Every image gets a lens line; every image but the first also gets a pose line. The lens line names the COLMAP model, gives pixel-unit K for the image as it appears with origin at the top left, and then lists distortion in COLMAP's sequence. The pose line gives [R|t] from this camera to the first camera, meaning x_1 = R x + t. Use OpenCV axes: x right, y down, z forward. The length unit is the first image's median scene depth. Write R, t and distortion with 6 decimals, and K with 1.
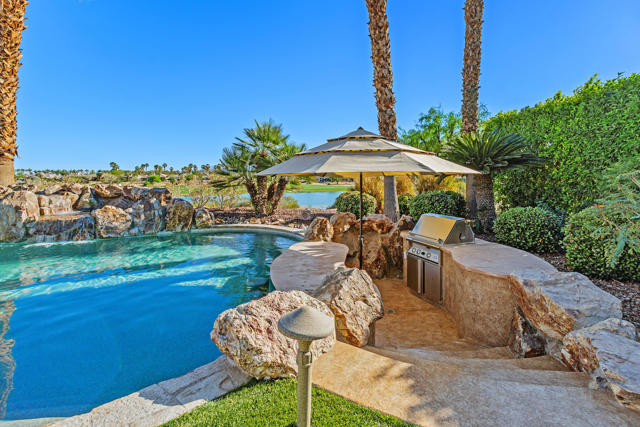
lens RADIAL K [[302.8, 0, 317.4], [0, 302.8, 164.6], [0, 0, 1]] dist [0.000109, -0.000103]
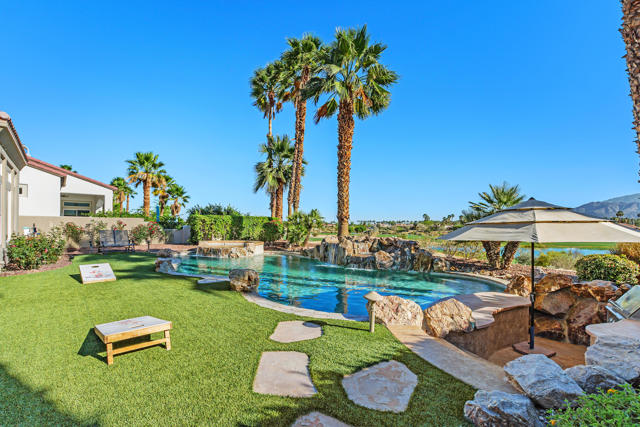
lens RADIAL K [[290.1, 0, 320.0], [0, 290.1, 213.5], [0, 0, 1]] dist [0.000981, -0.000006]
pose [[0.586355, -0.032900, -0.809386, 0.386526], [0.029808, 0.999375, -0.019029, -0.046440], [0.809506, -0.012968, 0.586969, -0.201702]]
